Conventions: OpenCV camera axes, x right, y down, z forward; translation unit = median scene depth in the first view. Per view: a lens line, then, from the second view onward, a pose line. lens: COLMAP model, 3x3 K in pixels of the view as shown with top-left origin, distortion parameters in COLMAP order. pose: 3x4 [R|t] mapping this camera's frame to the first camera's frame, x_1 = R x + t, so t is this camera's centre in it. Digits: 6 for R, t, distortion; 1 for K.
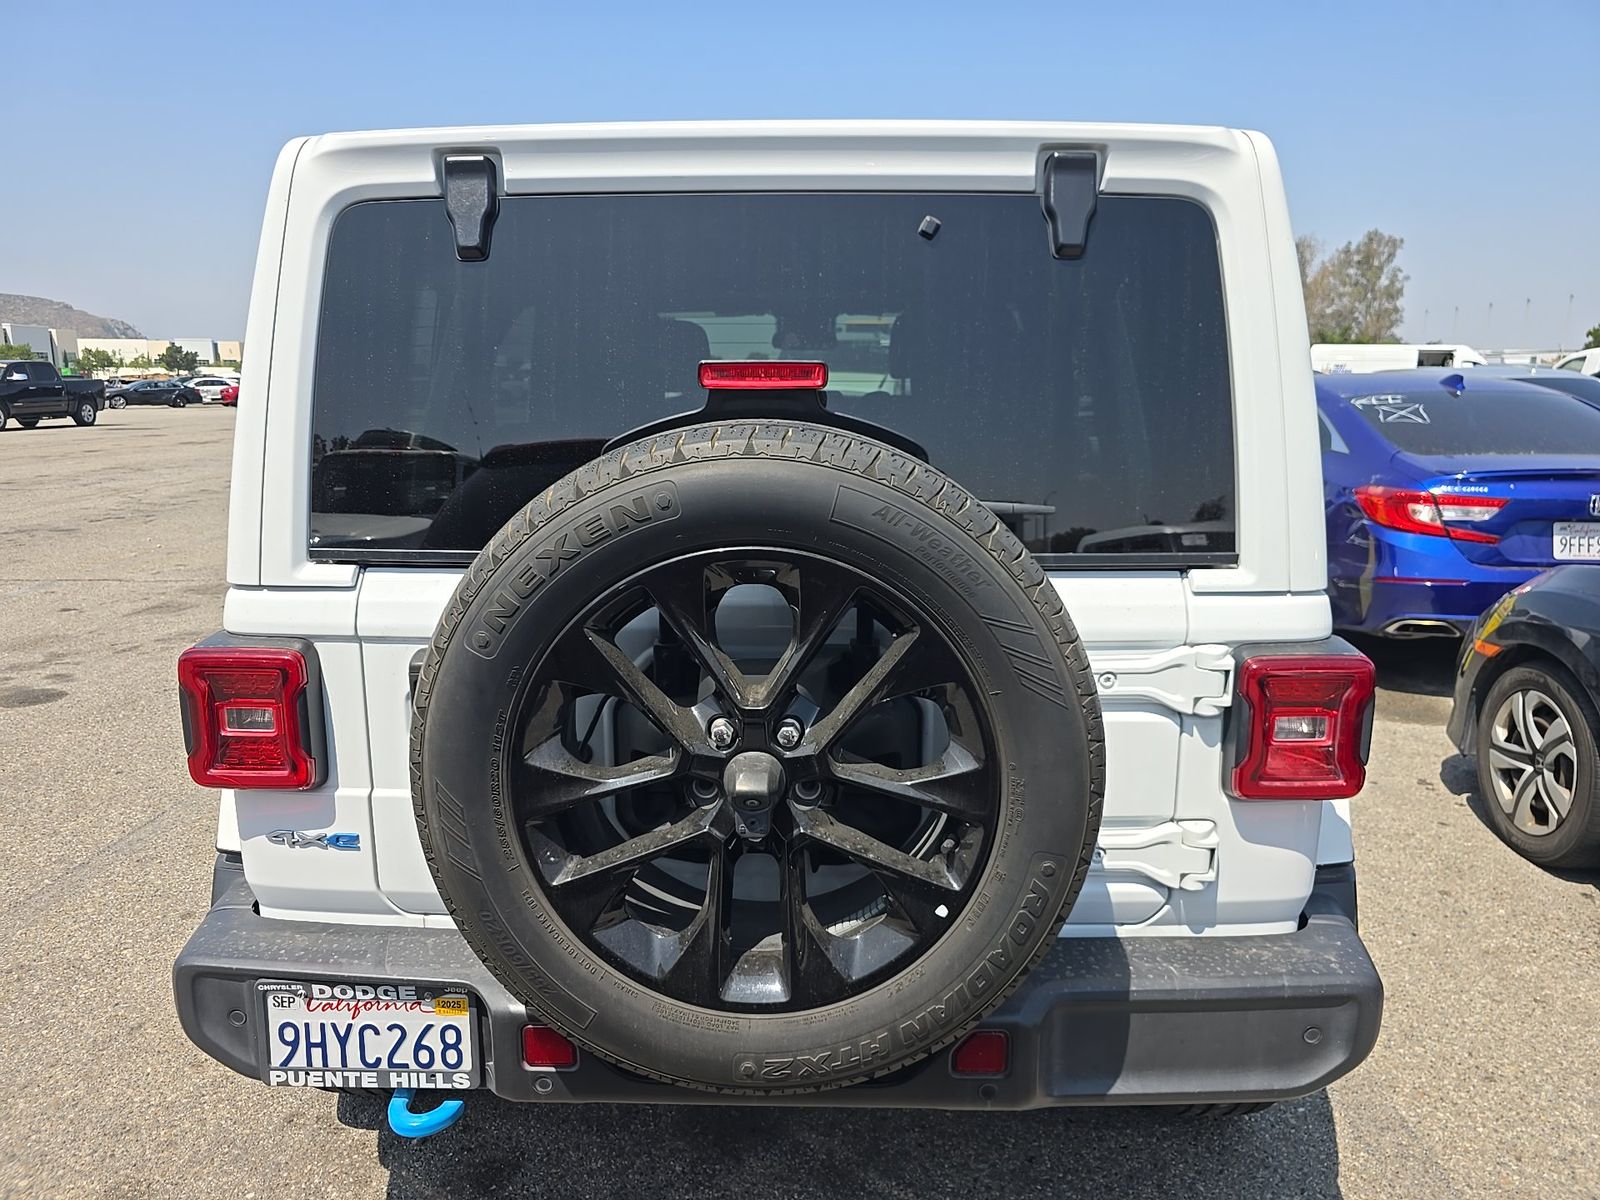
lens RADIAL K [[1081.4, 0, 786.4], [0, 1081.4, 594.7], [0, 0, 1]] dist [0.021498, -0.024219]
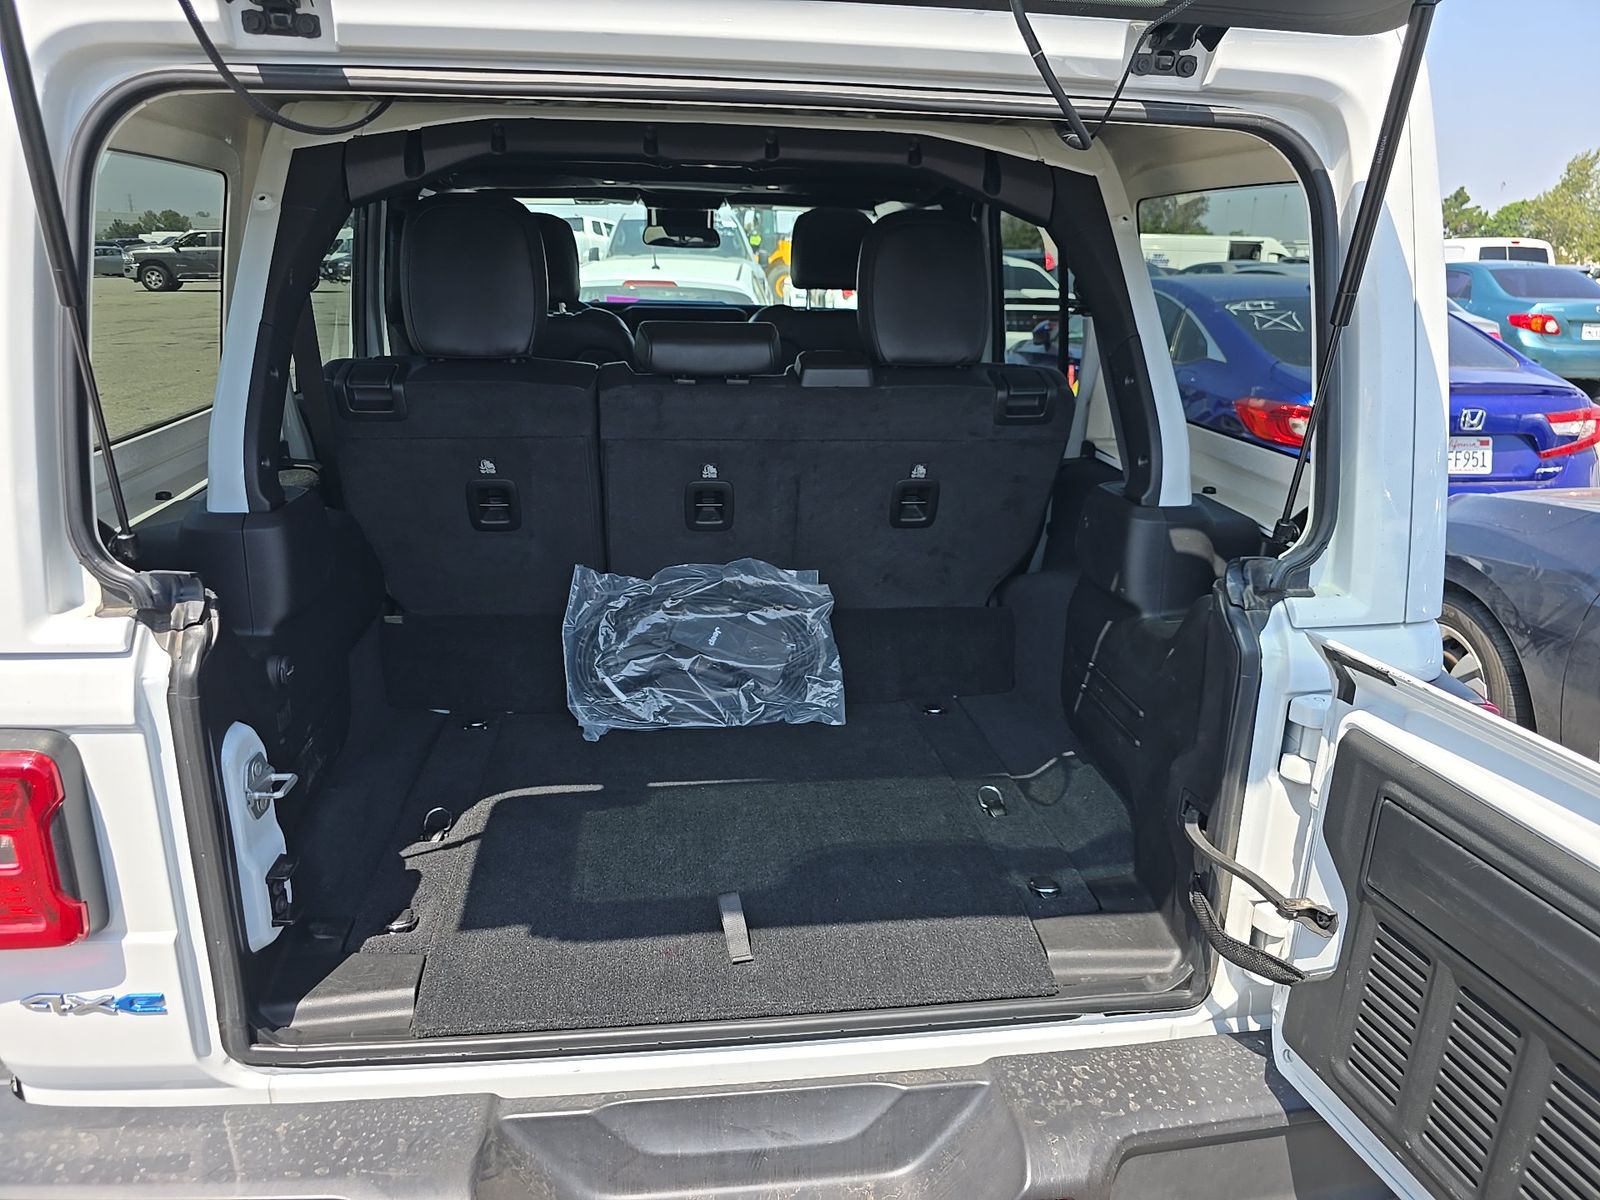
lens RADIAL K [[1081.4, 0, 791.8], [0, 1081.4, 595.1], [0, 0, 1]] dist [0.021498, -0.024219]
pose [[0.987468, -0.029030, 0.155123, -0.046424], [0.012568, 0.994280, 0.106066, -0.051536], [-0.157315, -0.102787, 0.982185, 0.134131]]
